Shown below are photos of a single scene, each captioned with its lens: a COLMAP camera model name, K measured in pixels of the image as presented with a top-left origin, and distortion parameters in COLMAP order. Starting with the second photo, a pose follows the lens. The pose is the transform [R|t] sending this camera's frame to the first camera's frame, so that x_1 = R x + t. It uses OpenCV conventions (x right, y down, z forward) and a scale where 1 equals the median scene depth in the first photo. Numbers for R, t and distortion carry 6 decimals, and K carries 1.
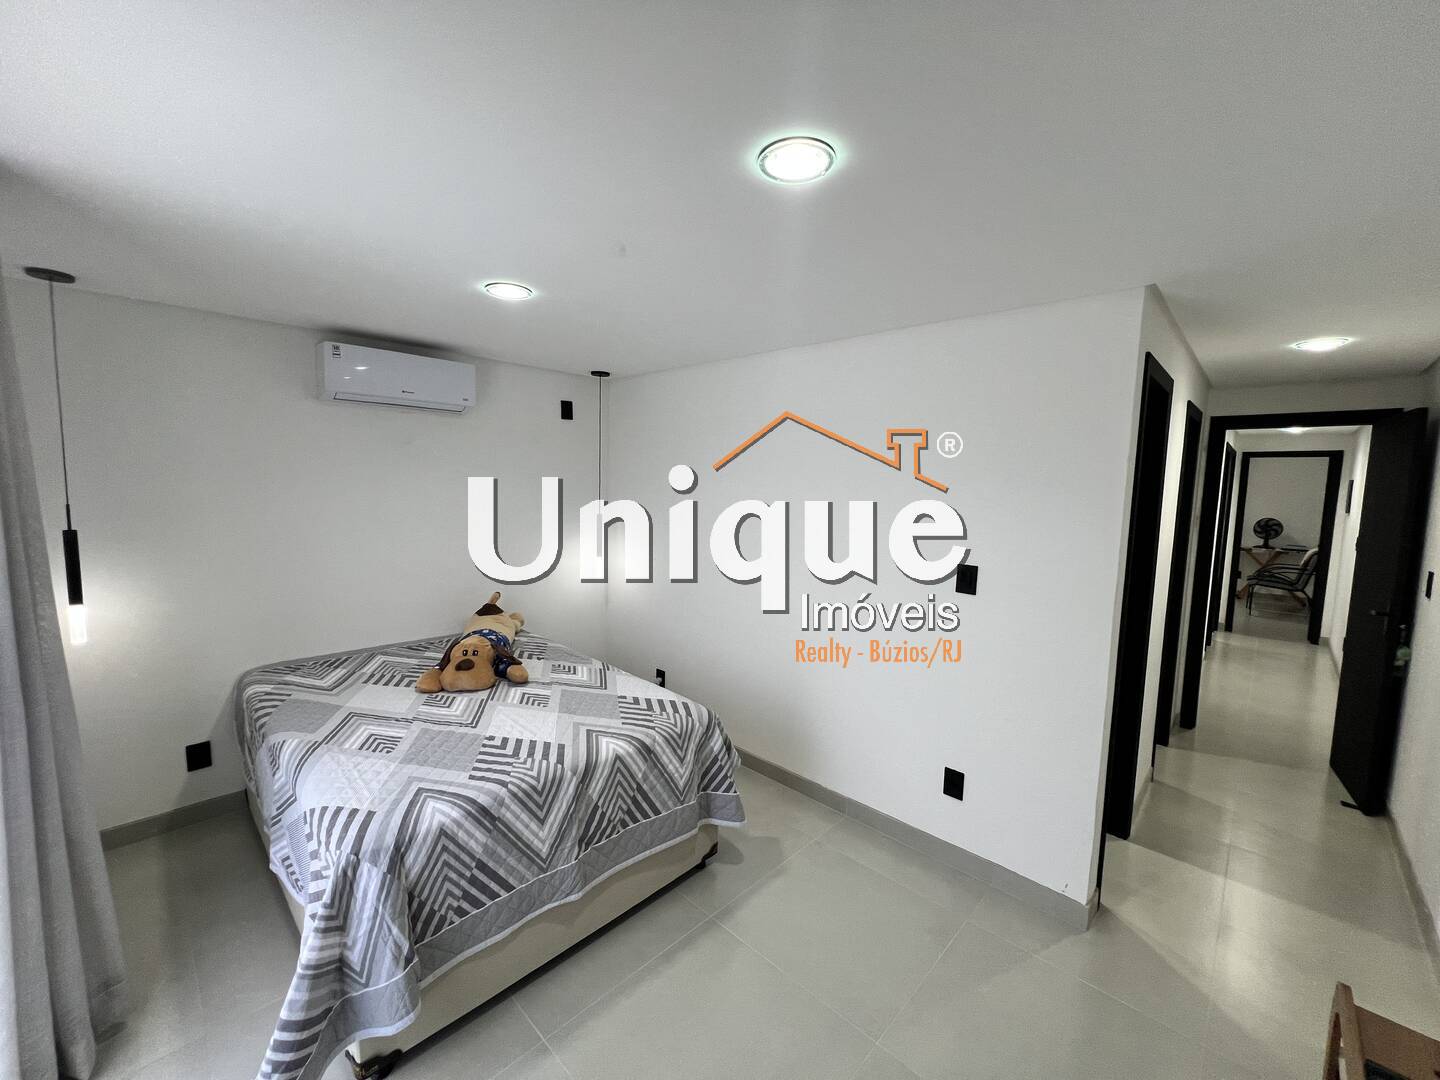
lens RADIAL K [[578.8, 0, 716.9], [0, 578.8, 538.9], [0, 0, 1]] dist [-0.001780, 0.000064]
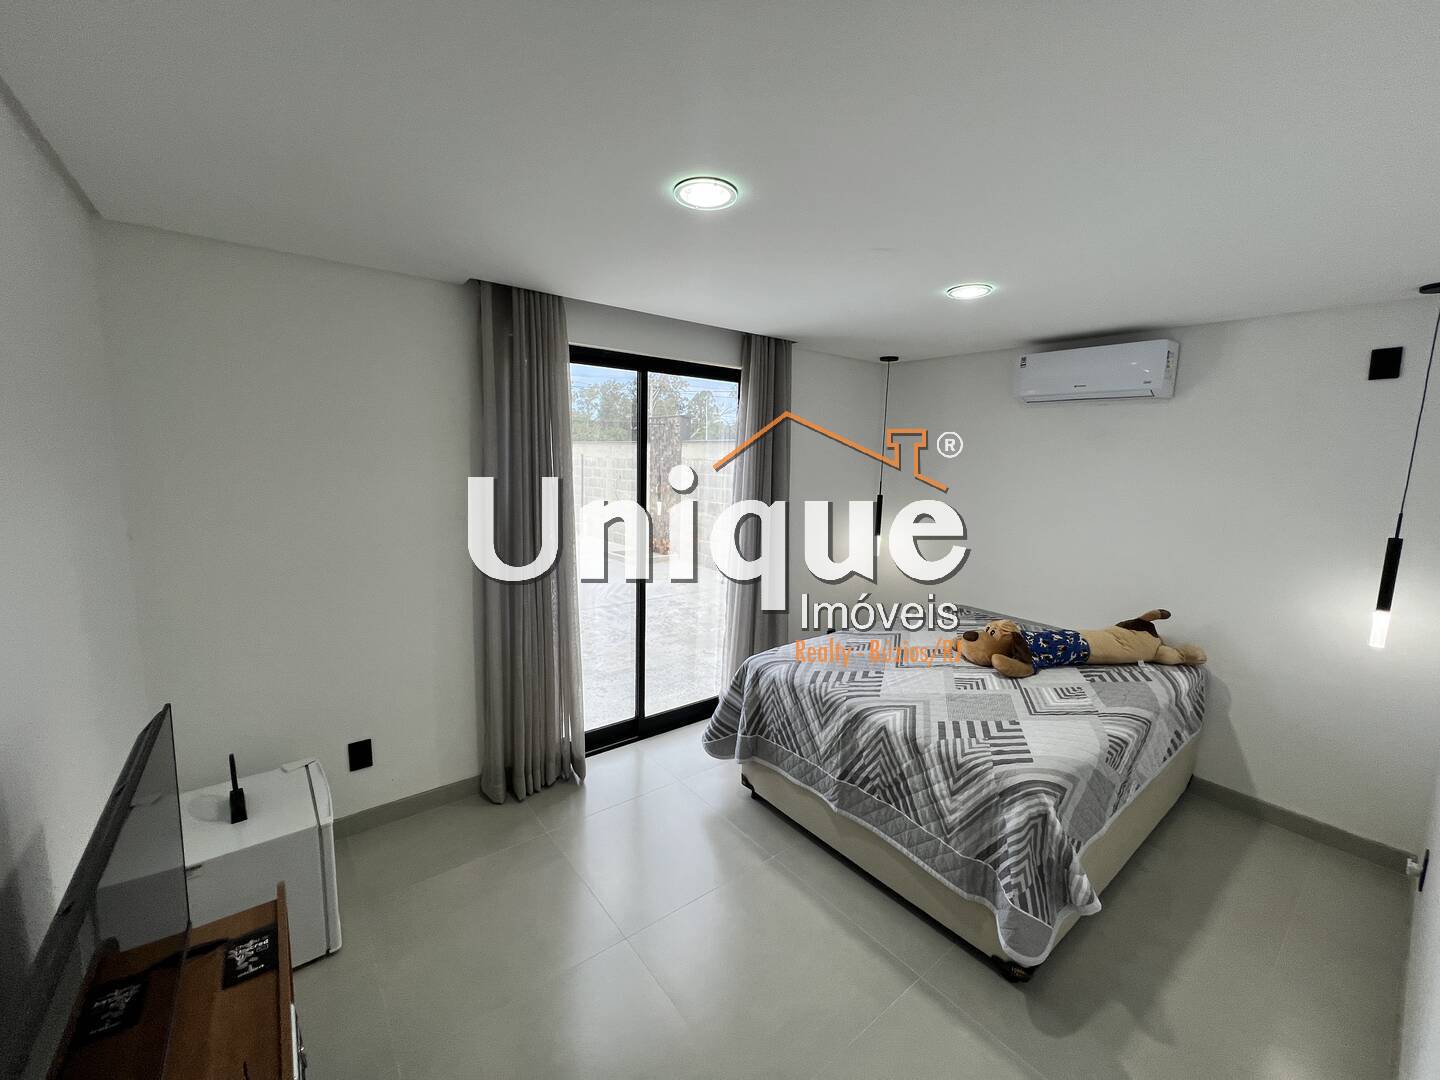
lens RADIAL K [[578.8, 0, 717.8], [0, 578.8, 534.5], [0, 0, 1]] dist [-0.001780, 0.000064]
pose [[-0.131063, 0.113491, -0.984856, 0.871988], [-0.128627, 0.983082, 0.130404, -0.068653], [0.982994, 0.143770, -0.114248, 0.776191]]
